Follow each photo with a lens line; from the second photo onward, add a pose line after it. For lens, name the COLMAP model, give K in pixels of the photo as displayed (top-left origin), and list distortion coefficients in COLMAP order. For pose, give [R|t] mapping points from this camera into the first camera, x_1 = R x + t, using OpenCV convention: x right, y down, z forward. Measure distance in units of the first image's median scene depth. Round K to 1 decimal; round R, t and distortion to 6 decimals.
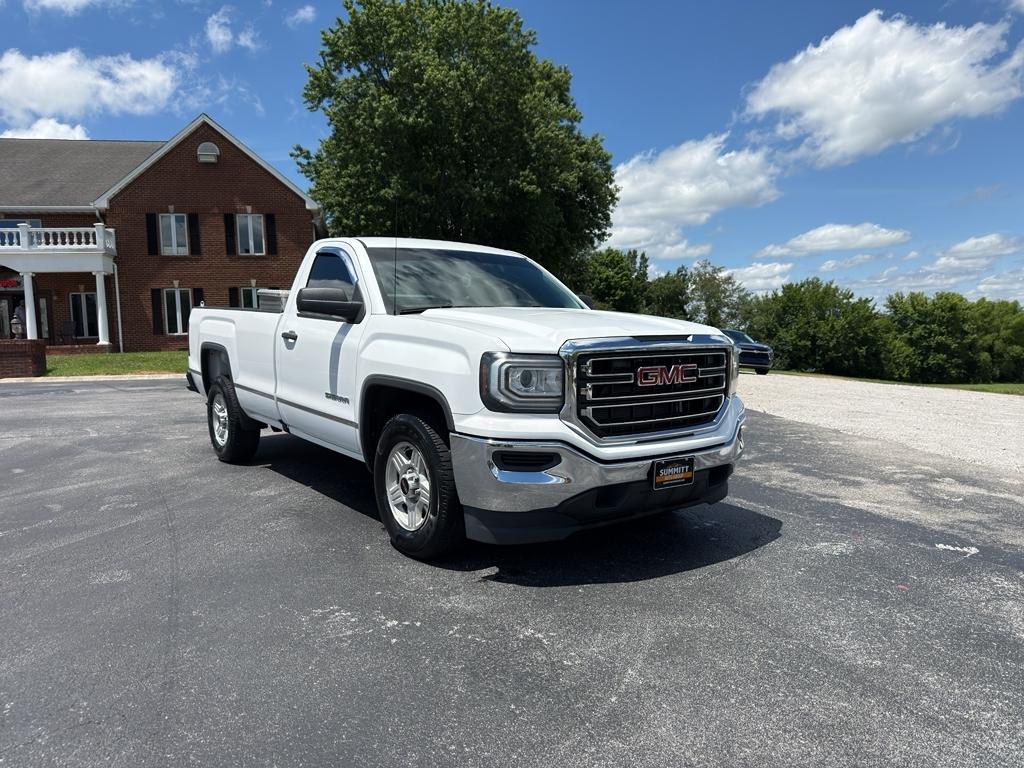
lens RADIAL K [[734.0, 0, 513.7], [0, 734.0, 387.4], [0, 0, 1]] dist [0.003548, -0.007906]
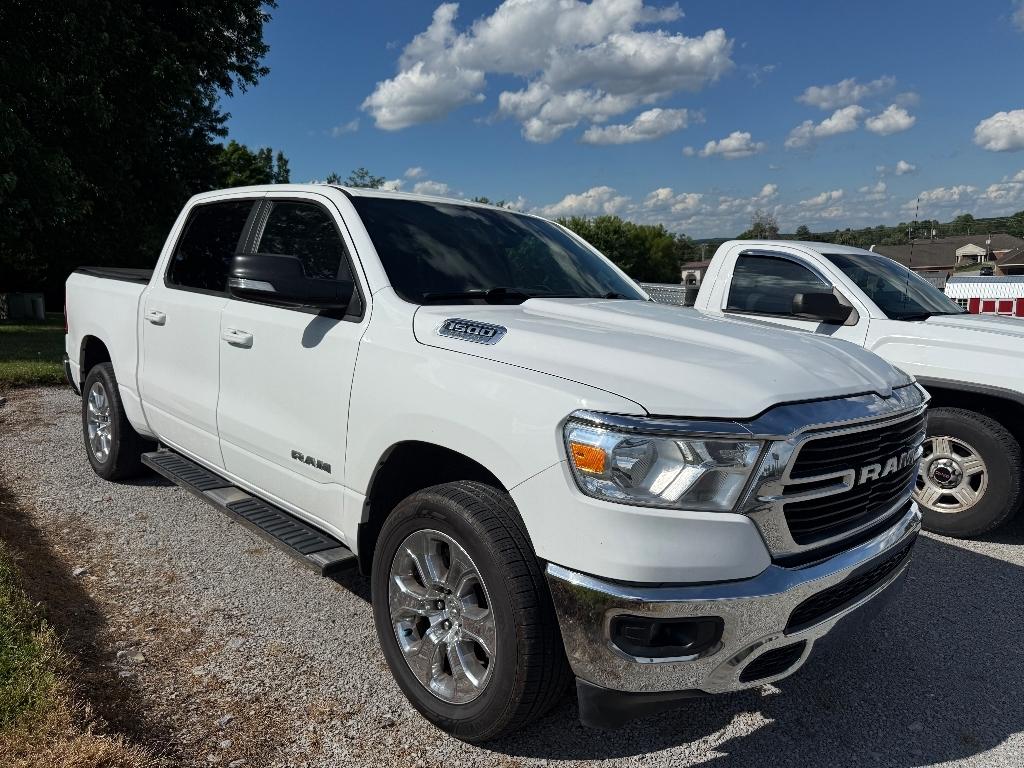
lens RADIAL K [[734.0, 0, 513.7], [0, 734.0, 387.4], [0, 0, 1]] dist [0.003548, -0.007906]
pose [[0.877504, -0.093920, 0.470283, 0.038990], [0.046822, 0.992729, 0.110892, -0.067123], [-0.477278, -0.075289, 0.875521, 0.746572]]
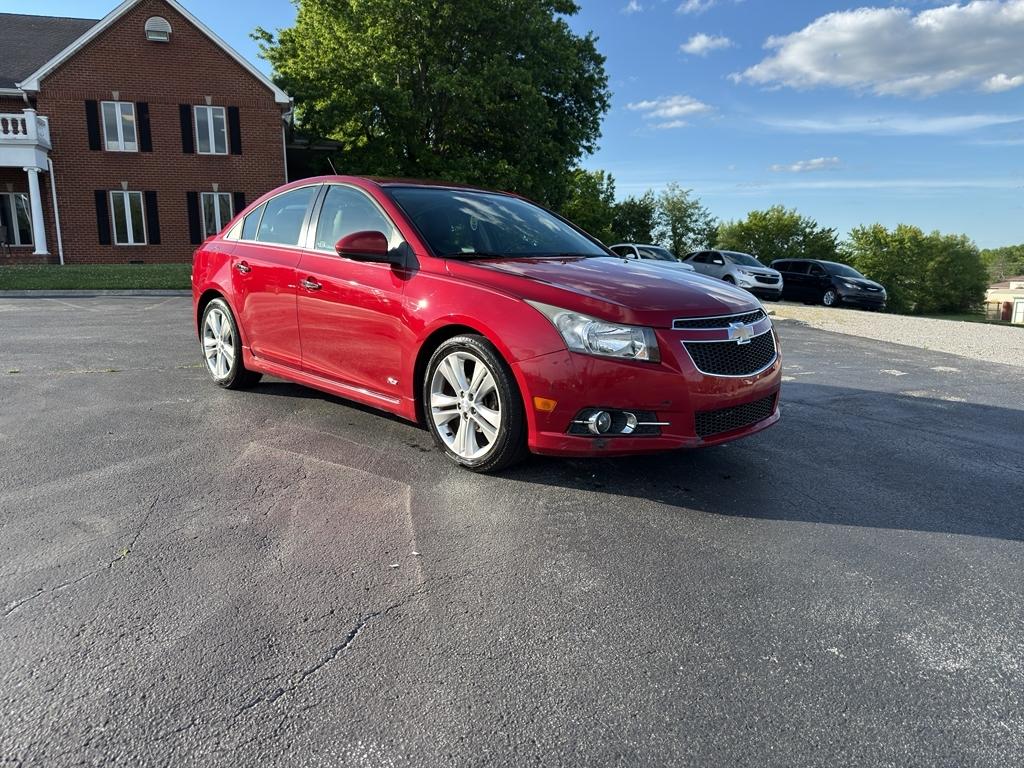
lens RADIAL K [[734.4, 0, 515.5], [0, 734.4, 388.6], [0, 0, 1]] dist [0.001673, -0.005304]
pose [[0.996941, 0.008721, 0.077665, -0.068623], [-0.016733, 0.994529, 0.103113, 0.000341], [-0.076341, -0.104098, 0.991633, 0.085683]]
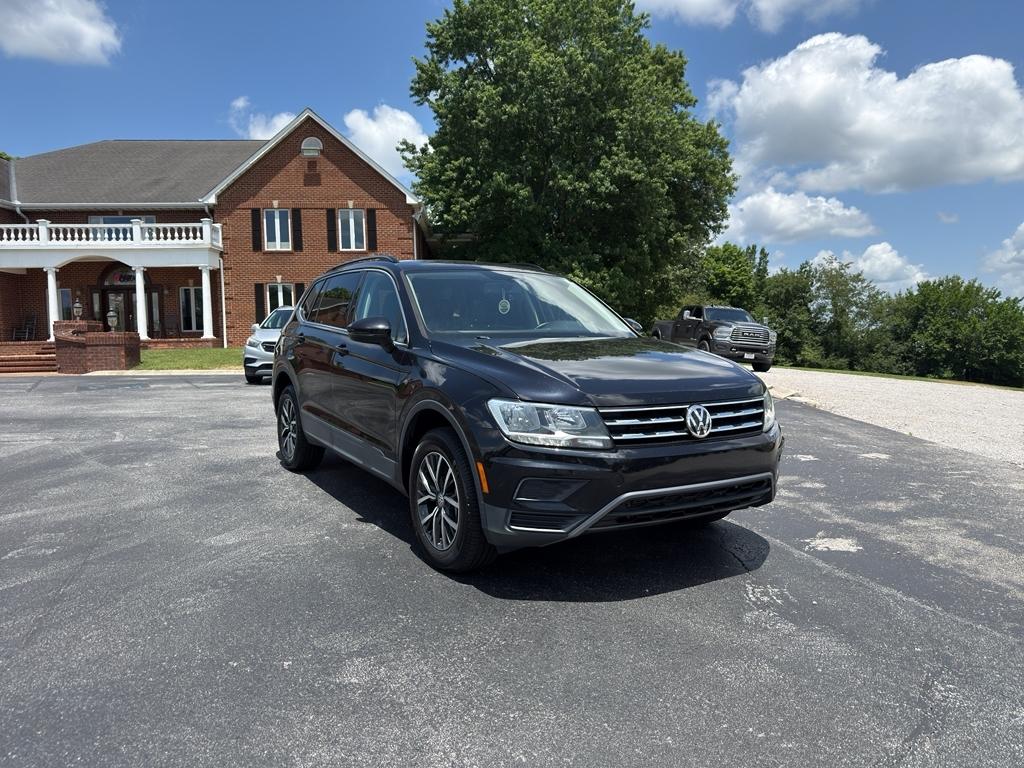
lens RADIAL K [[727.9, 0, 521.9], [0, 727.9, 379.6], [0, 0, 1]] dist [0.054786, -0.077958]
pose [[0.989802, 0.020165, -0.141018, 0.013986], [-0.021179, 0.999759, -0.005698, -0.004800], [0.140869, 0.008627, 0.989991, 0.059745]]
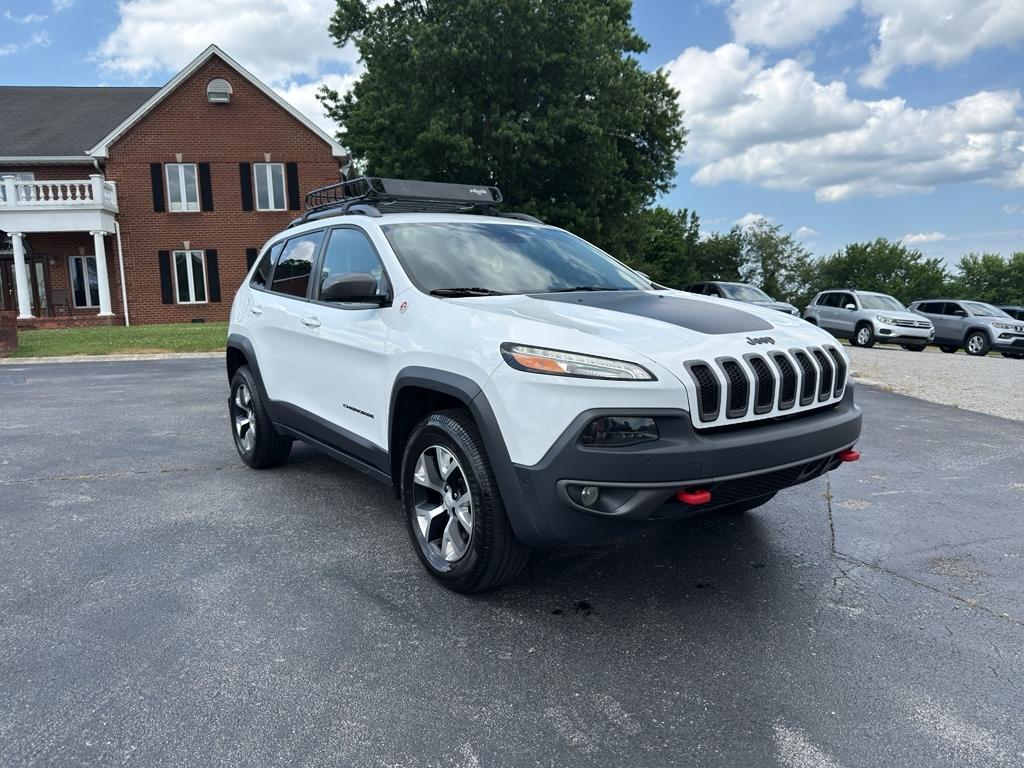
lens RADIAL K [[735.3, 0, 509.3], [0, 735.3, 390.8], [0, 0, 1]] dist [0.002359, 0.001600]
pose [[0.998619, 0.000418, -0.052538, -0.033060], [0.002261, 0.998701, 0.050913, -0.012475], [0.052491, -0.050962, 0.997320, 0.148222]]
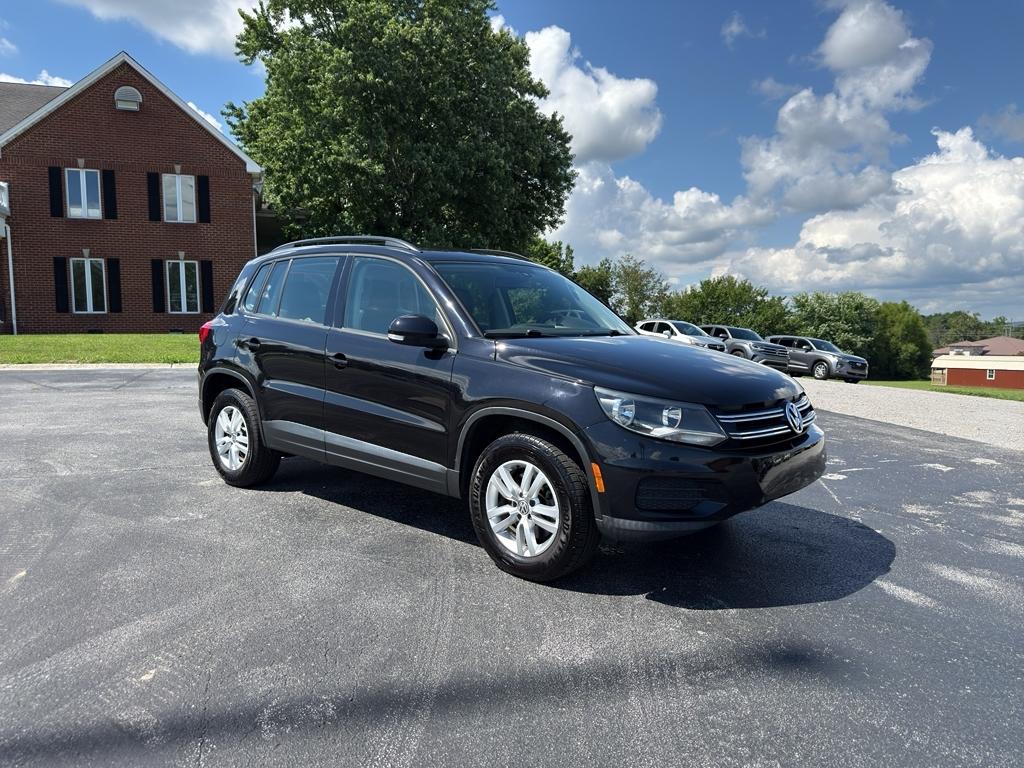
lens RADIAL K [[734.0, 0, 513.7], [0, 734.0, 387.4], [0, 0, 1]] dist [0.003548, -0.007906]
pose [[0.990782, 0.014786, 0.134657, -0.090317], [-0.016973, 0.999742, 0.015109, -0.008452], [-0.134399, -0.017255, 0.990777, 0.105209]]
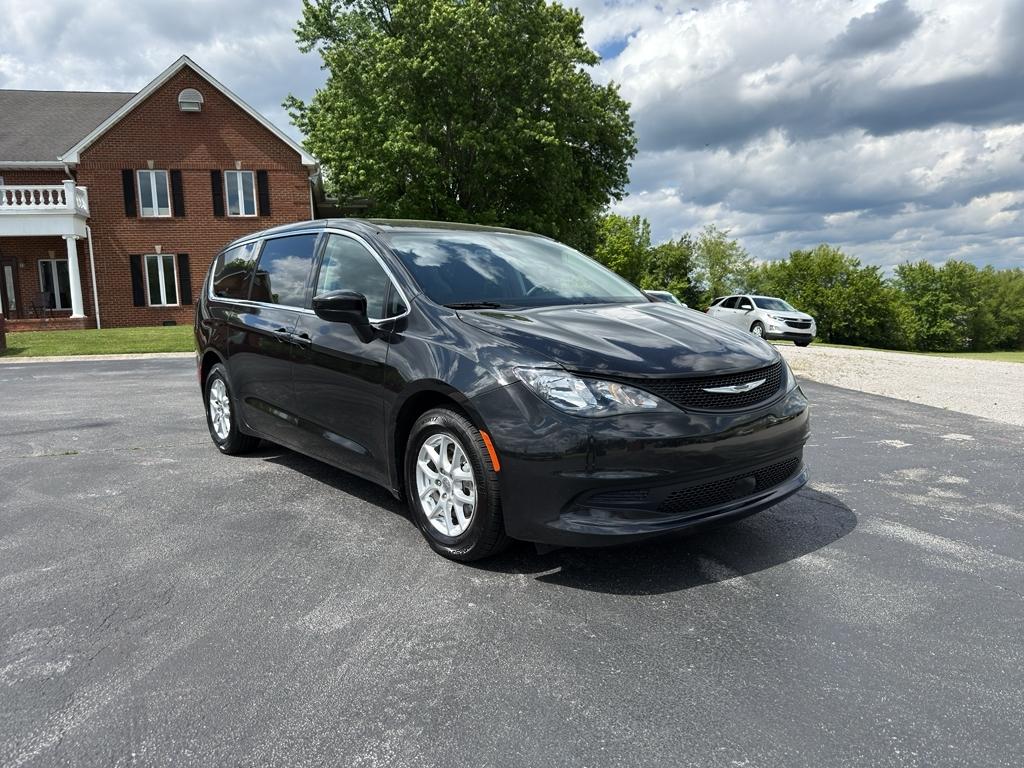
lens RADIAL K [[734.0, 0, 513.7], [0, 734.0, 387.4], [0, 0, 1]] dist [0.003548, -0.007906]
pose [[0.999881, -0.006021, 0.014195, -0.043062], [0.005421, 0.999105, 0.041940, -0.008518], [-0.014434, -0.041858, 0.999019, 0.099377]]
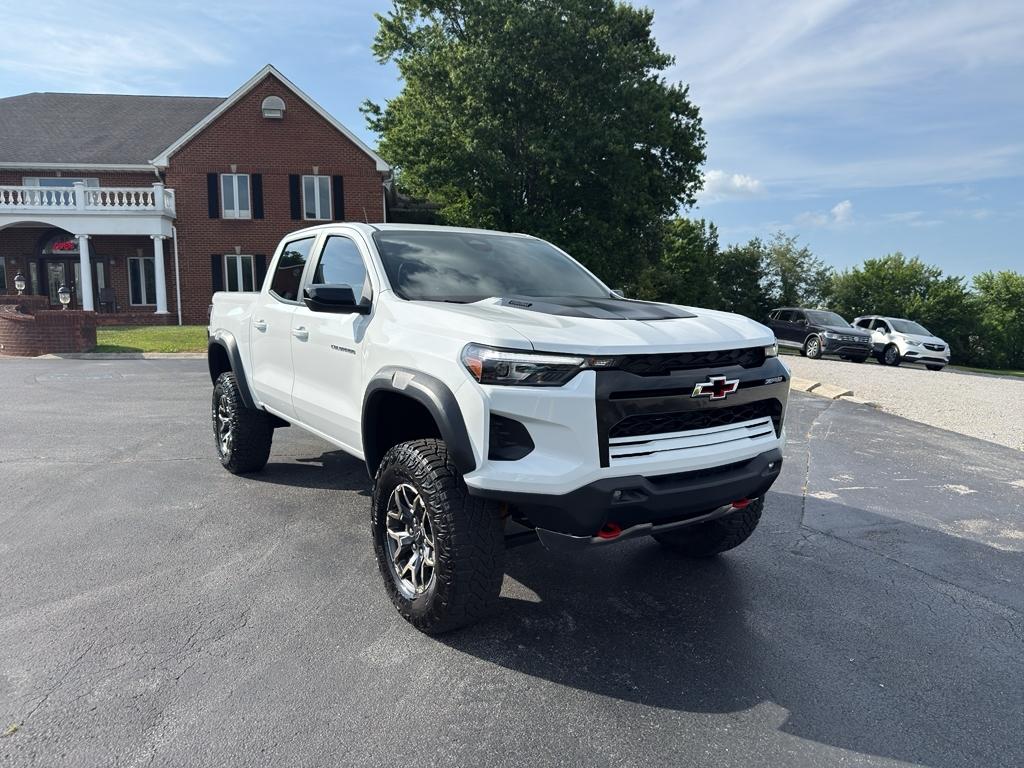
lens RADIAL K [[734.0, 0, 513.7], [0, 734.0, 387.4], [0, 0, 1]] dist [0.003548, -0.007906]
pose [[0.997109, 0.031116, -0.069317, -0.042432], [-0.028174, 0.998676, 0.043034, -0.017377], [0.070565, -0.040956, 0.996666, 0.093438]]
